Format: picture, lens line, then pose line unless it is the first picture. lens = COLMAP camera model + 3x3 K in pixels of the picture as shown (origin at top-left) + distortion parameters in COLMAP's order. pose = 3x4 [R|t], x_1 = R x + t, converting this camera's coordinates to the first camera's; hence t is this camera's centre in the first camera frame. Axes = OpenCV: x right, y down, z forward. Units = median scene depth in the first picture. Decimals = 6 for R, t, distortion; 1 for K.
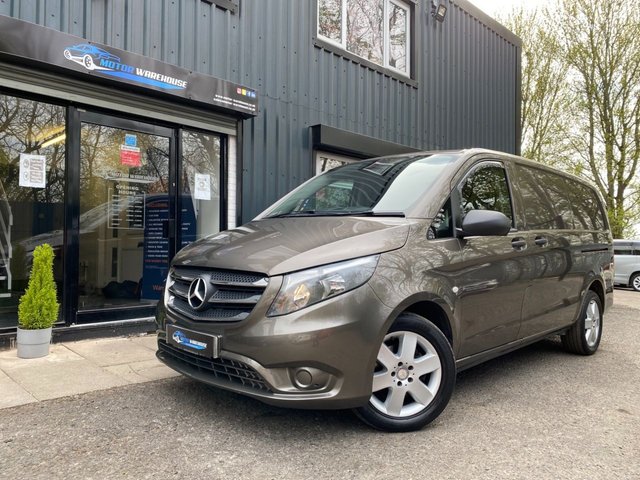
lens RADIAL K [[478.4, 0, 318.6], [0, 478.4, 239.0], [0, 0, 1]] dist [0.012148, -0.001233]
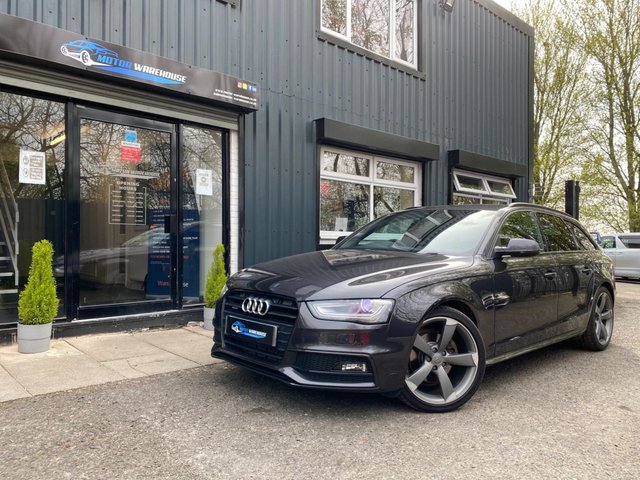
lens RADIAL K [[478.4, 0, 320.8], [0, 478.4, 239.5], [0, 0, 1]] dist [0.012148, -0.001233]
pose [[0.999544, -0.006366, -0.029510, 0.027881], [0.006666, 0.999927, 0.010086, 0.002133], [0.029444, -0.010278, 0.999514, 0.008256]]
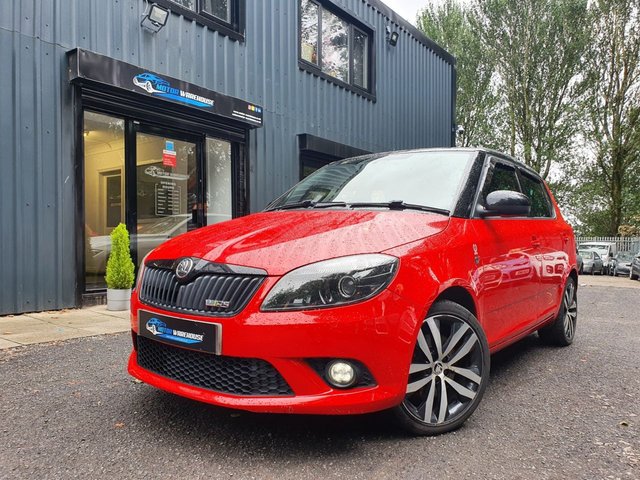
lens RADIAL K [[486.0, 0, 324.3], [0, 486.0, 244.4], [0, 0, 1]] dist [0.040957, -0.010941]
pose [[0.988893, -0.011256, 0.148203, -0.158741], [0.008832, 0.999816, 0.017002, 0.030891], [-0.148367, -0.015505, 0.988811, -0.295476]]
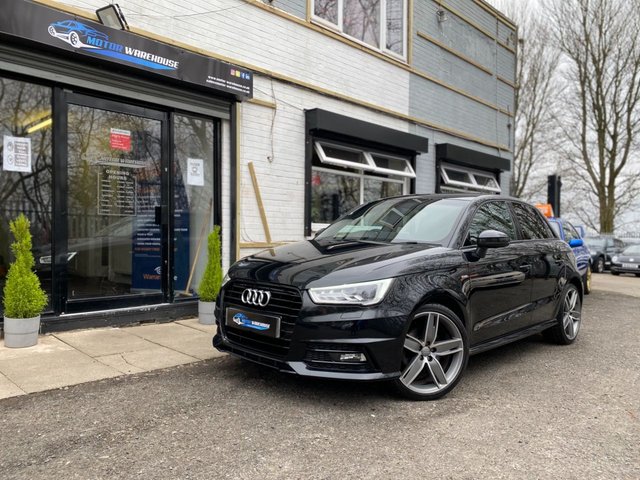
lens RADIAL K [[478.4, 0, 320.0], [0, 478.4, 240.1], [0, 0, 1]] dist [0.012148, -0.001233]
pose [[0.999832, -0.002580, 0.018146, -0.008135], [0.002127, 0.999687, 0.024925, 0.004954], [-0.018205, -0.024882, 0.999525, 0.021473]]
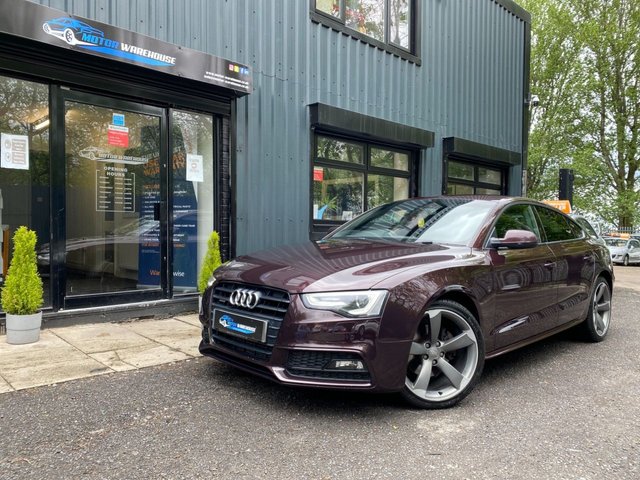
lens RADIAL K [[478.4, 0, 319.8], [0, 478.4, 239.2], [0, 0, 1]] dist [0.012148, -0.001233]
pose [[0.999914, -0.002389, -0.012876, 0.021768], [0.002841, 0.999376, 0.035195, 0.001135], [0.012784, -0.035229, 0.999298, 0.028644]]
